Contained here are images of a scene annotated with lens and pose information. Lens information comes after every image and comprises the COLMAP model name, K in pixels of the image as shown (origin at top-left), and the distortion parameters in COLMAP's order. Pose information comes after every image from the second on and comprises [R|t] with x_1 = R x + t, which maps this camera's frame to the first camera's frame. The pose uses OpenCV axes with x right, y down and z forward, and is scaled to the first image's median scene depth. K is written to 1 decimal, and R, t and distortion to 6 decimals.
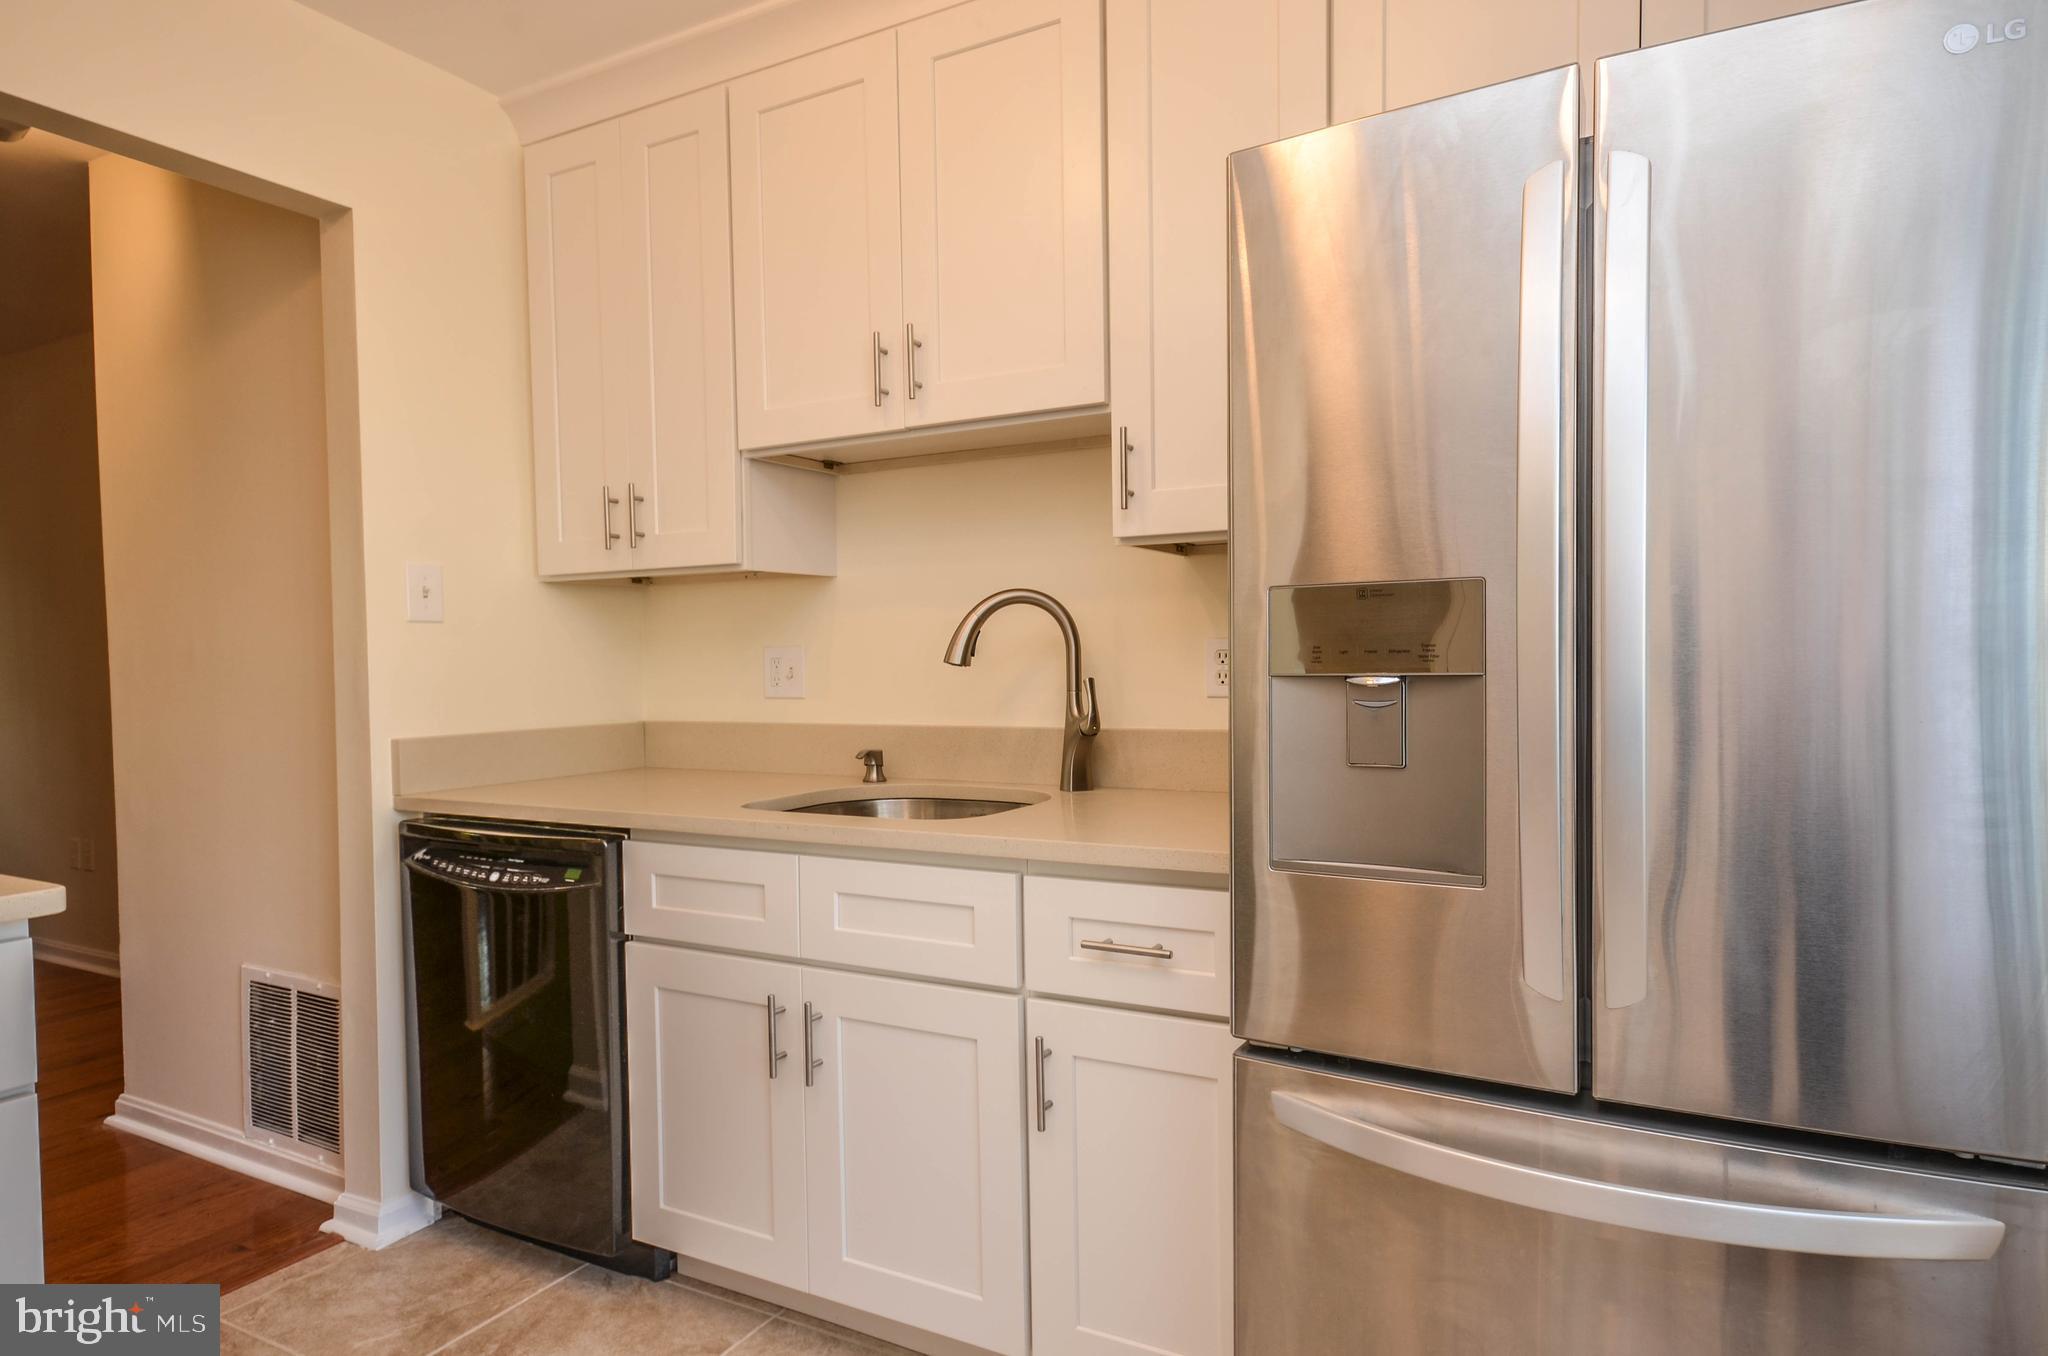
lens RADIAL K [[1165.4, 0, 1016.8], [0, 1165.4, 686.4], [0, 0, 1]] dist [0.015006, 0.001184]
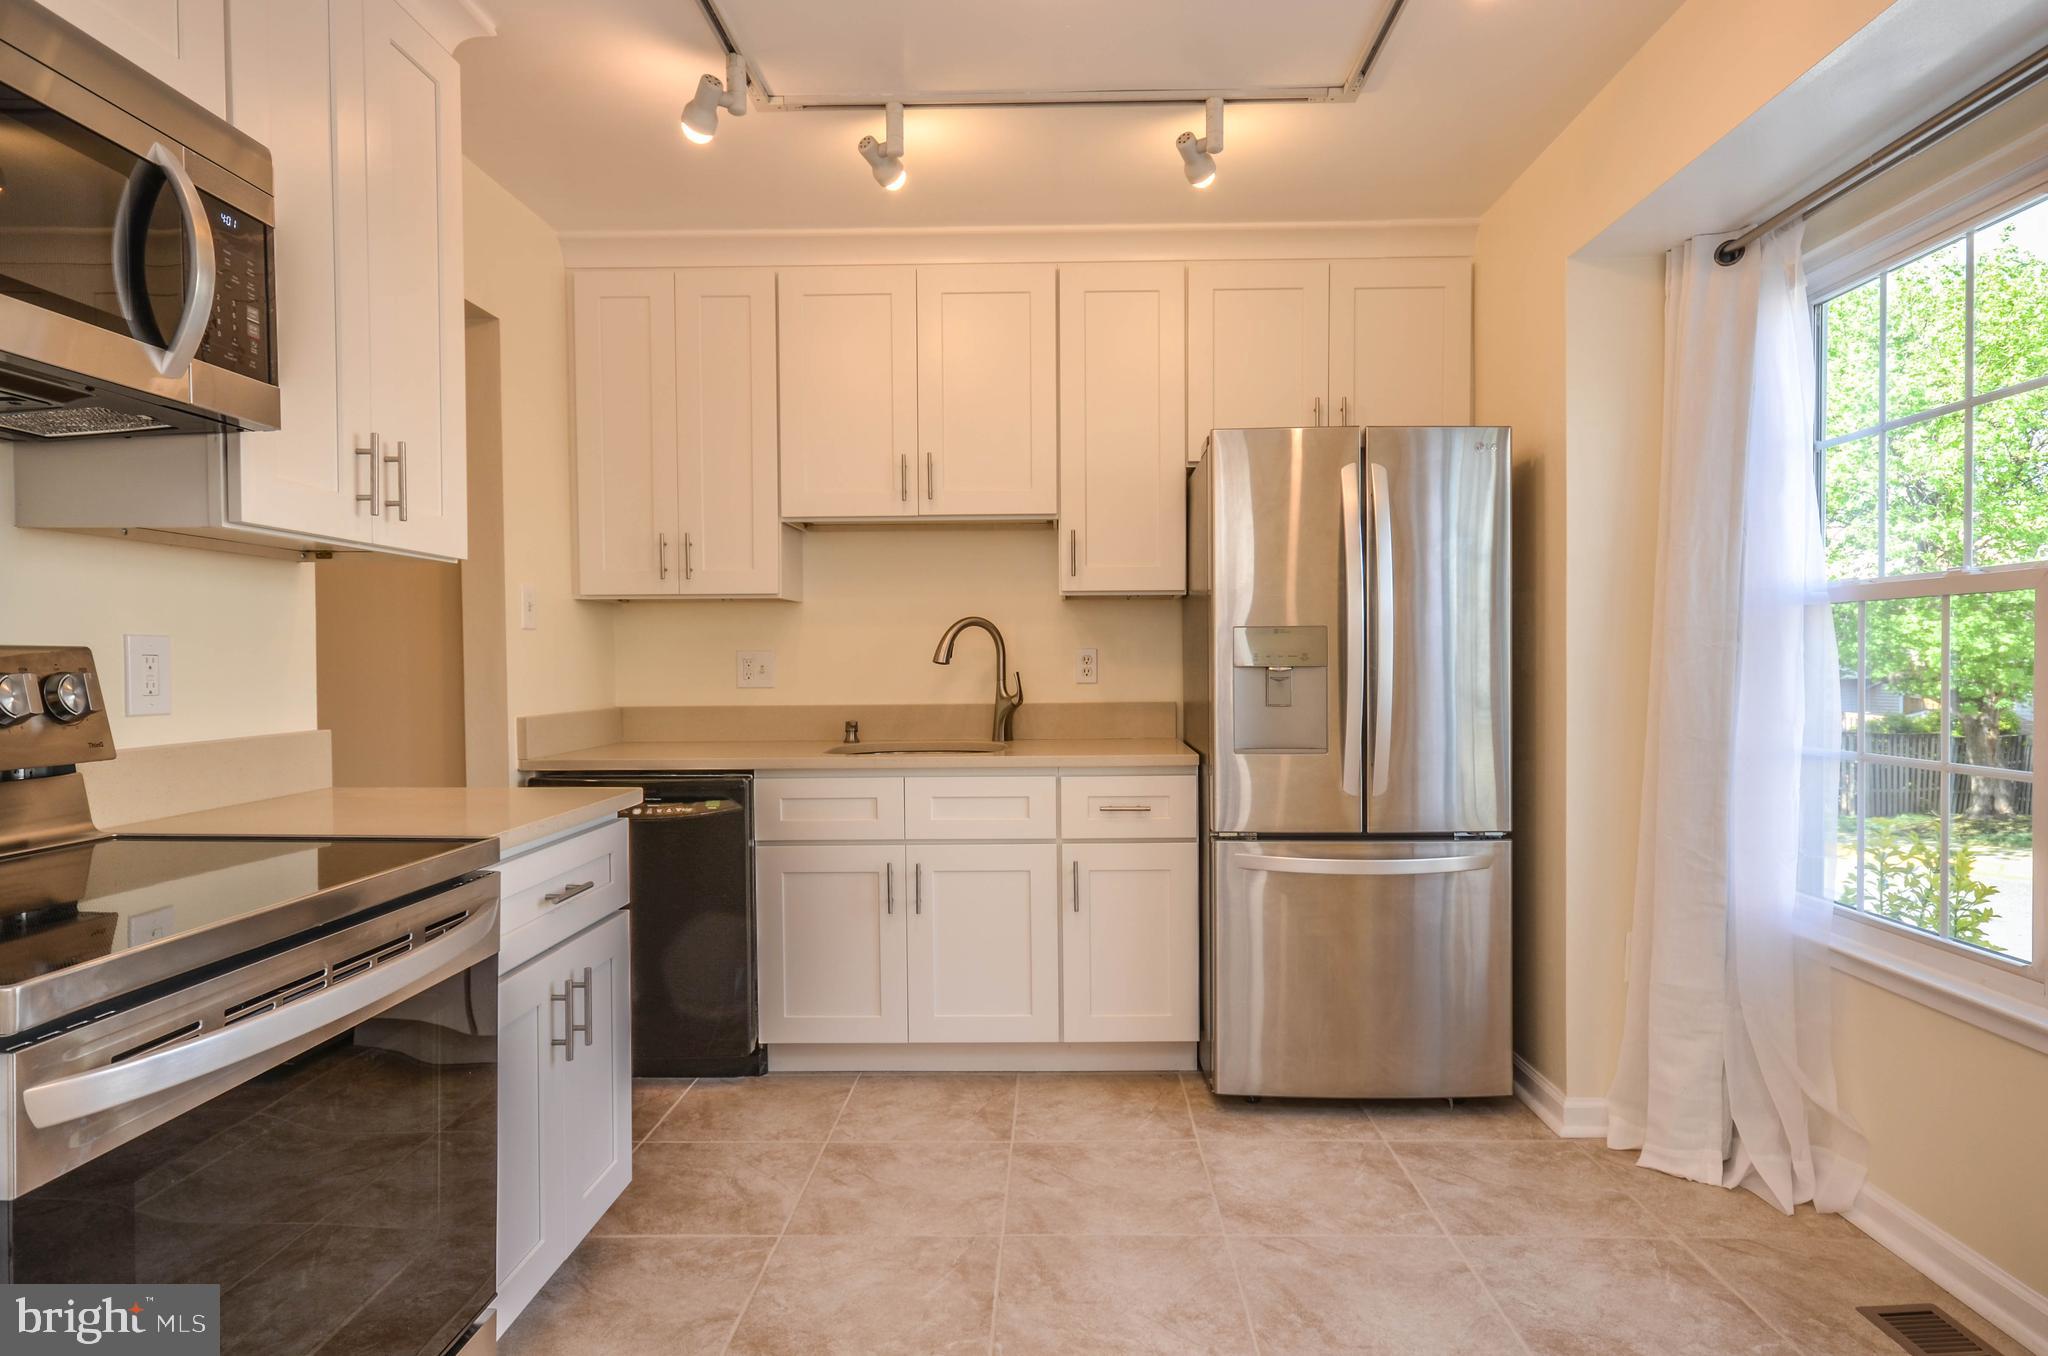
lens RADIAL K [[1079.4, 0, 1038.2], [0, 1079.4, 684.7], [0, 0, 1]] dist [0.004607, 0.006851]
pose [[0.890134, -0.002915, 0.455690, -0.618249], [0.006675, 0.999956, -0.006642, 0.021738], [-0.455650, 0.008954, 0.890114, -0.387494]]
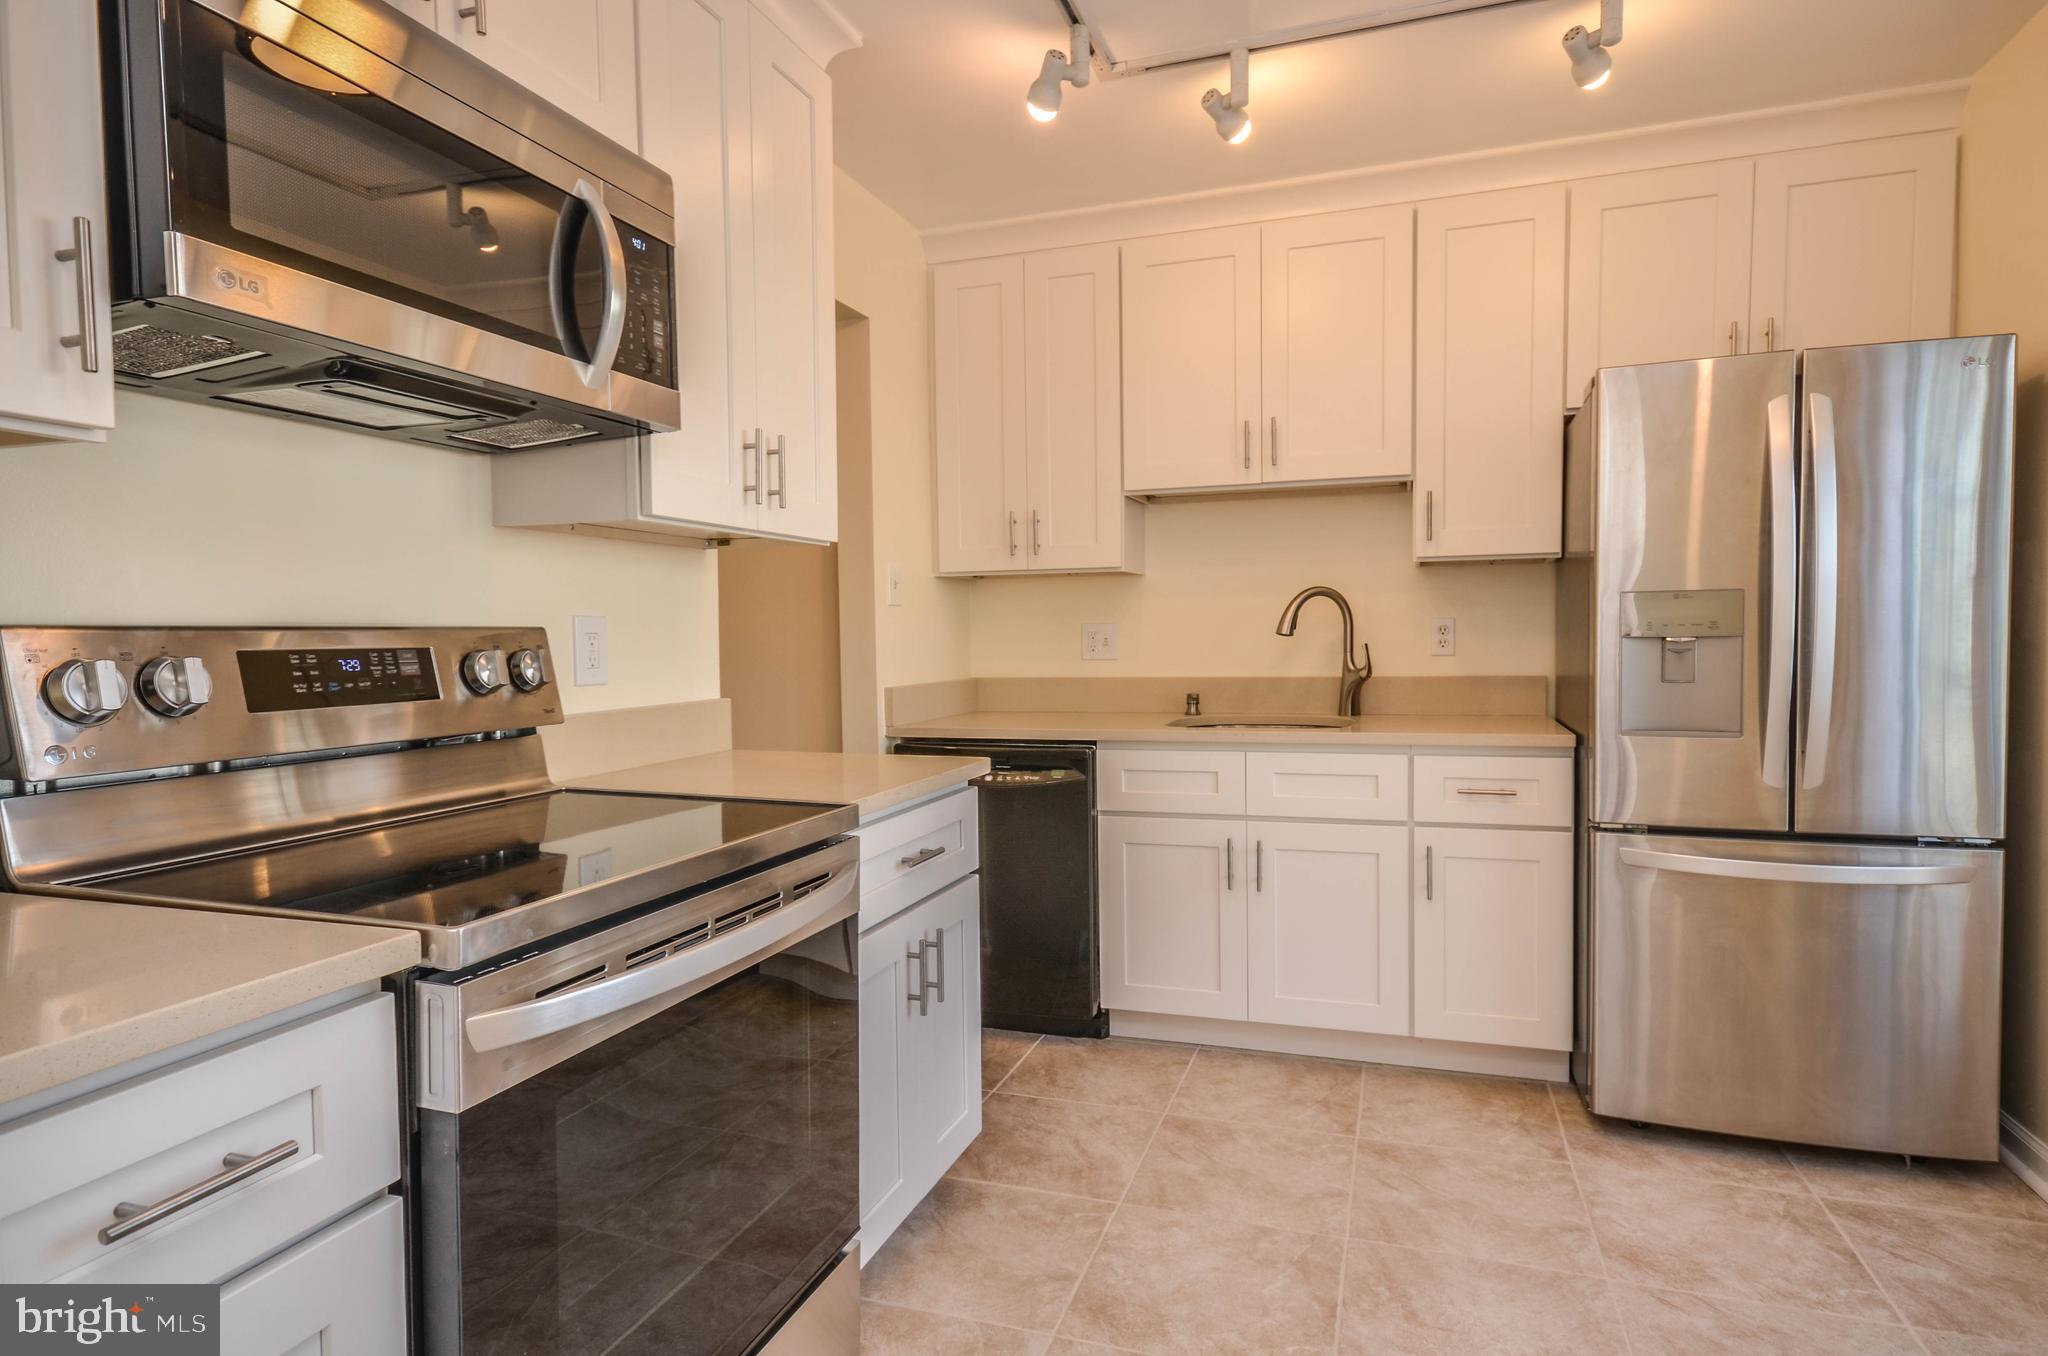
lens RADIAL K [[1079.4, 0, 1053.9], [0, 1079.4, 686.5], [0, 0, 1]] dist [0.004607, 0.006851]
pose [[0.984990, -0.007299, 0.172457, -0.611409], [0.003896, 0.999791, 0.020064, 0.020140], [-0.172568, -0.019091, 0.984813, -0.370187]]
